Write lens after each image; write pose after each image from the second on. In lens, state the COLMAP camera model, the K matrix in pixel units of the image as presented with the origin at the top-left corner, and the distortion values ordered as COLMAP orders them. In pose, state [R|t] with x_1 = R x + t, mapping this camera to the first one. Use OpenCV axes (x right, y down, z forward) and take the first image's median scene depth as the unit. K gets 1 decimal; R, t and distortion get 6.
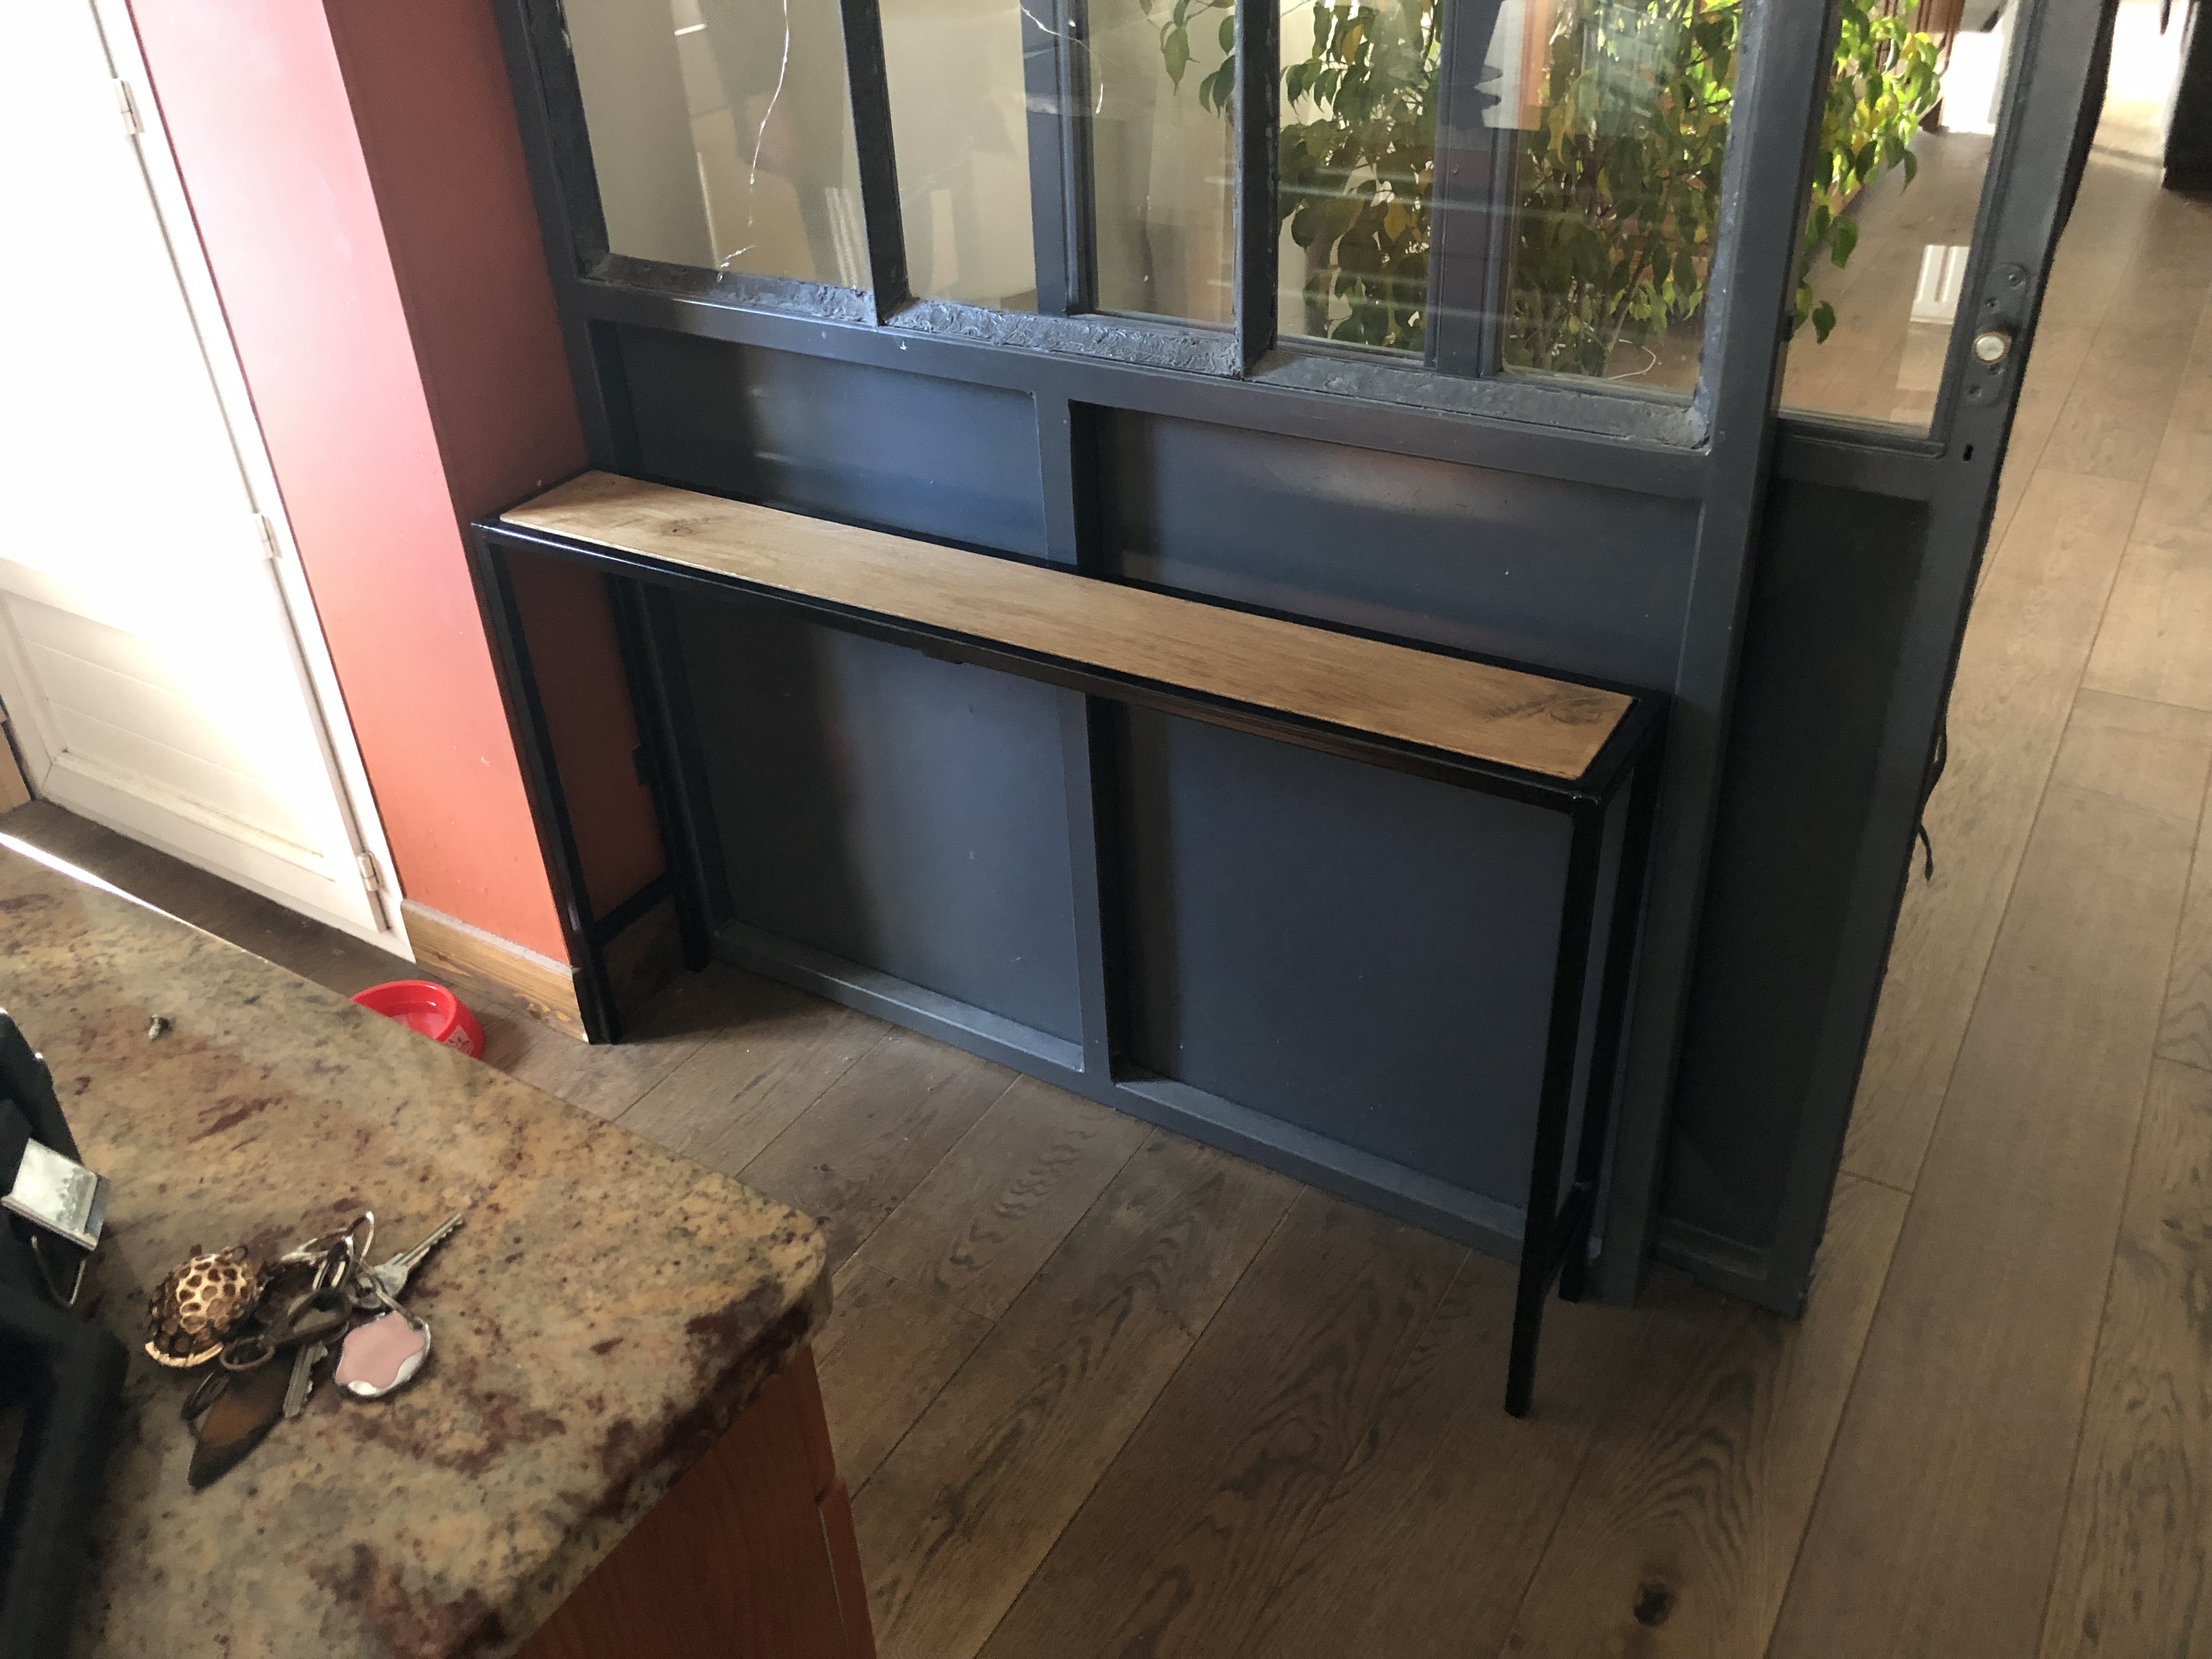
lens RADIAL K [[1769.6, 0, 1106.0], [0, 1769.6, 829.5], [0, 0, 1]] dist [-0.000513, -0.065936]
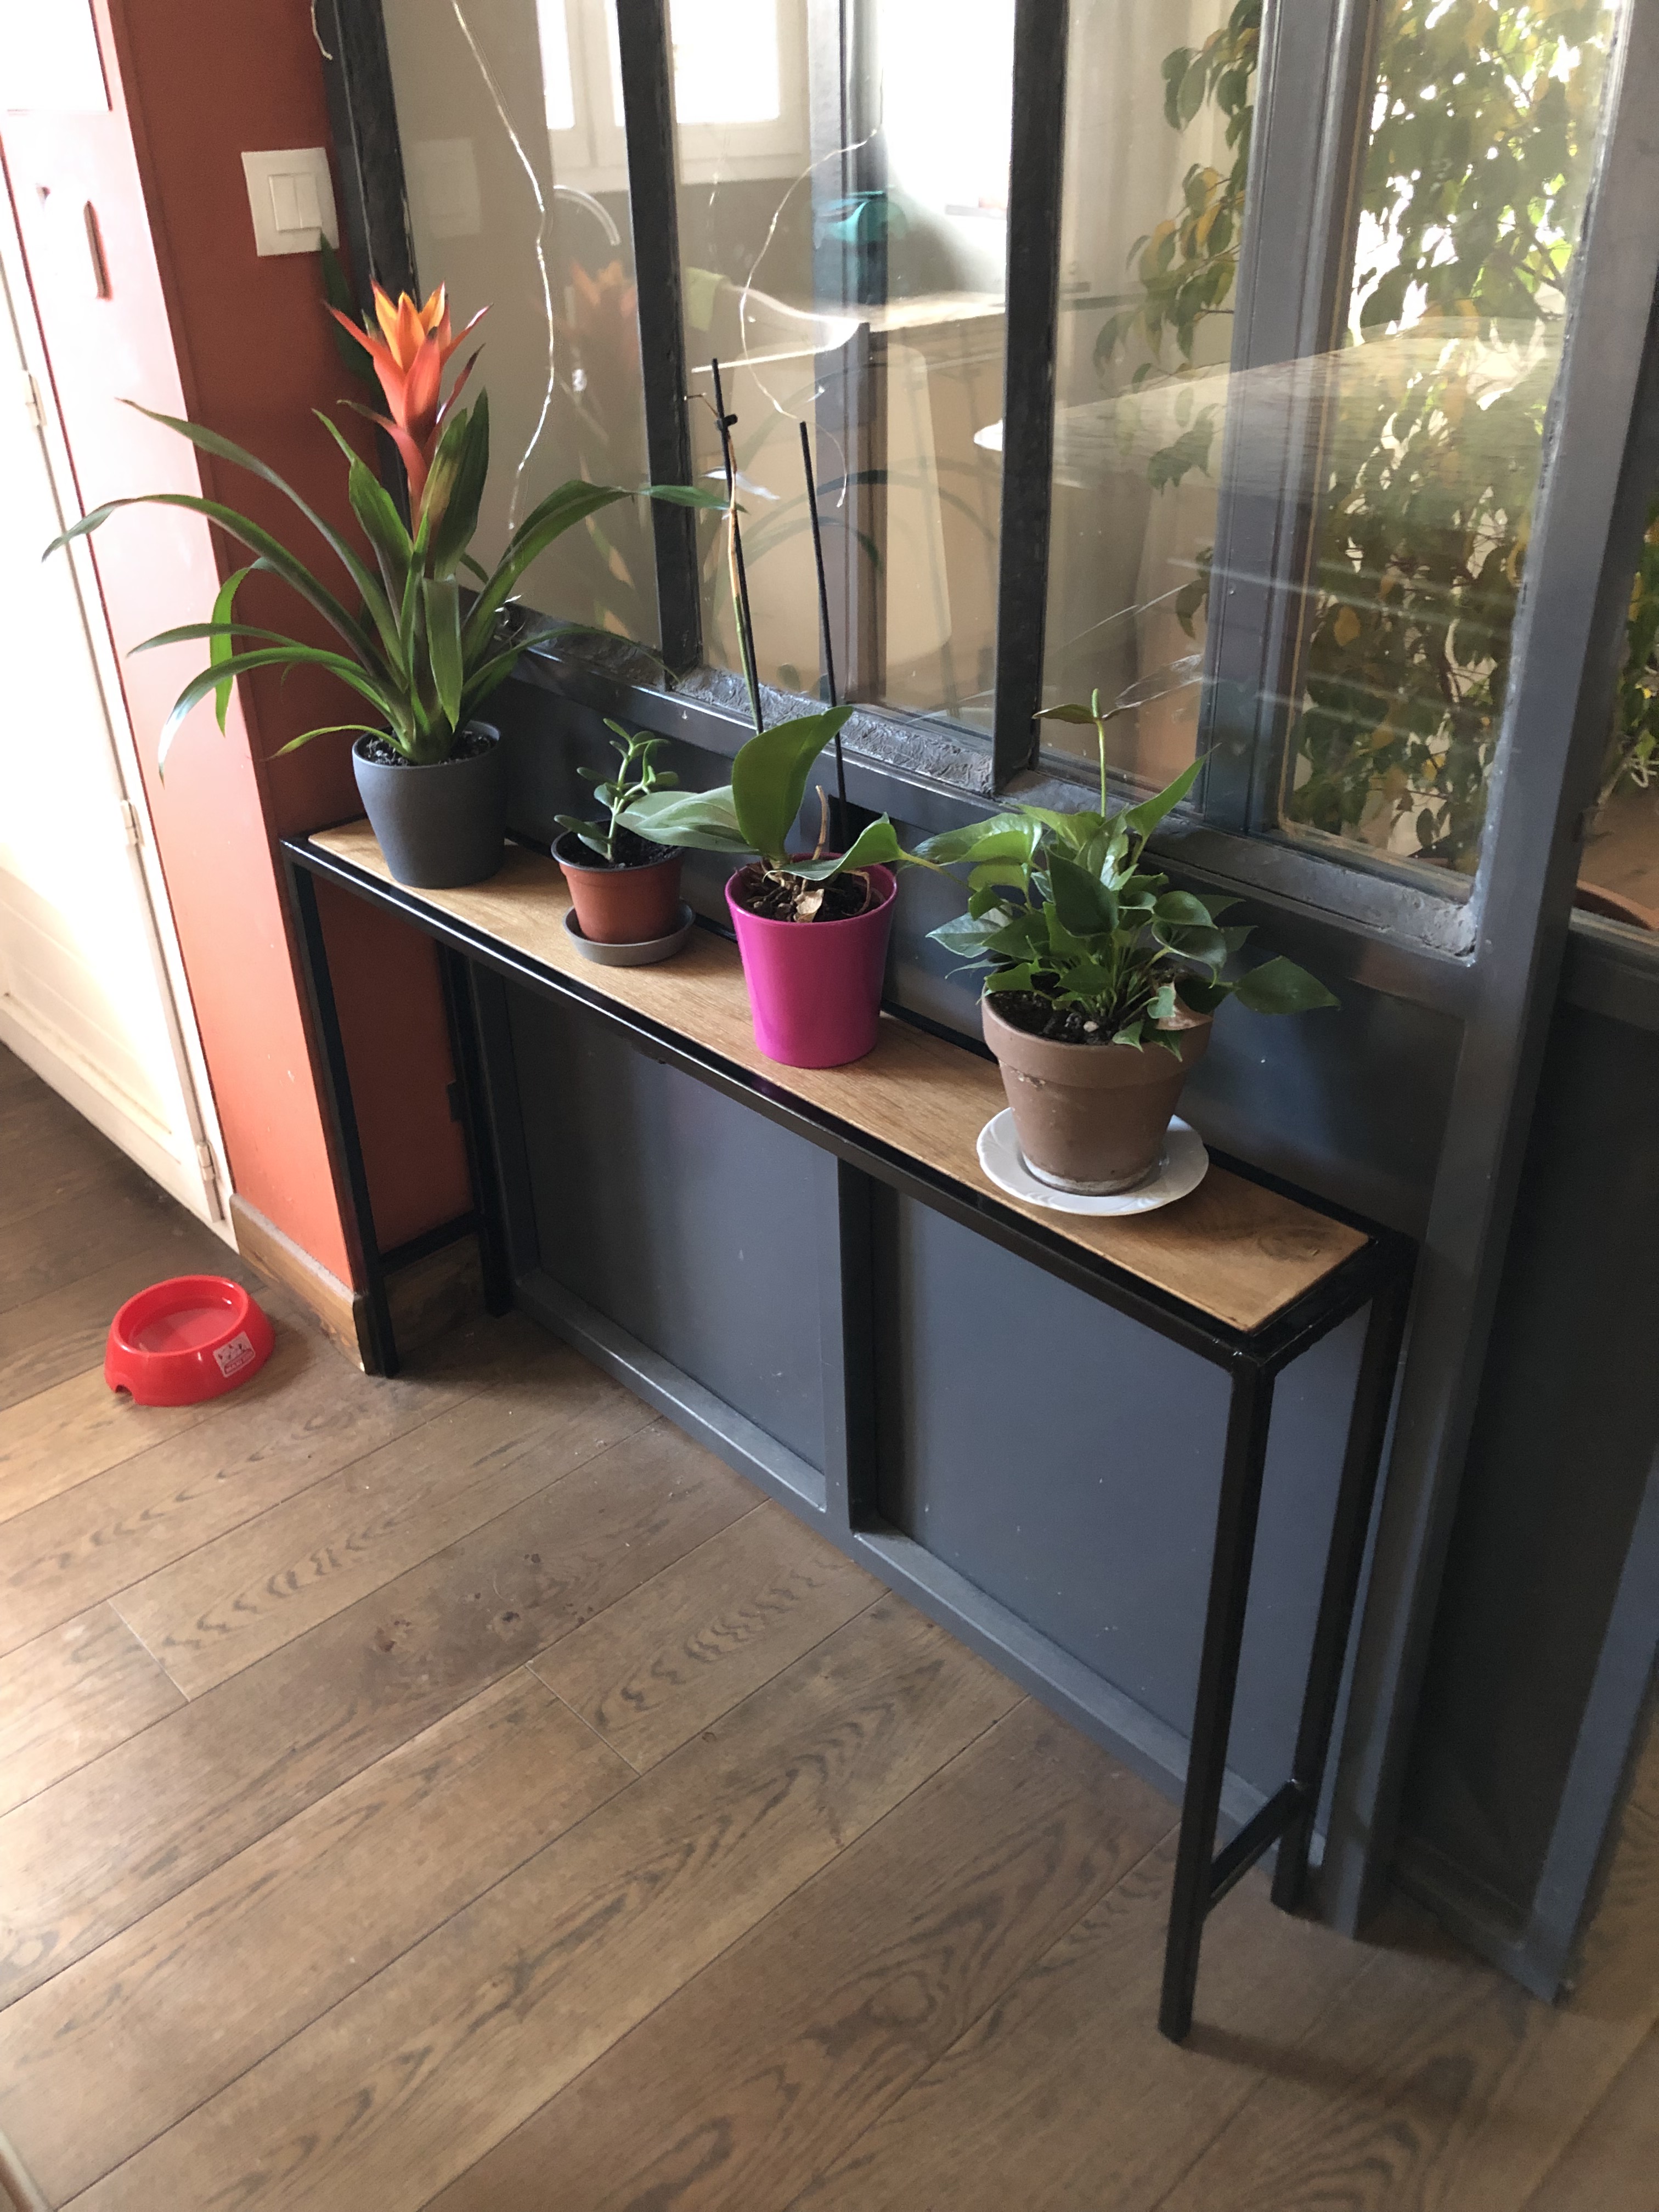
lens RADIAL K [[1804.7, 0, 835.9], [0, 1804.7, 1071.2], [0, 0, 1]] dist [-0.067488, 0.087191]
pose [[0.965074, 0.151766, -0.213538, 0.169079], [-0.162211, 0.986232, -0.032170, -0.062832], [0.205716, 0.065685, 0.976405, 0.093302]]
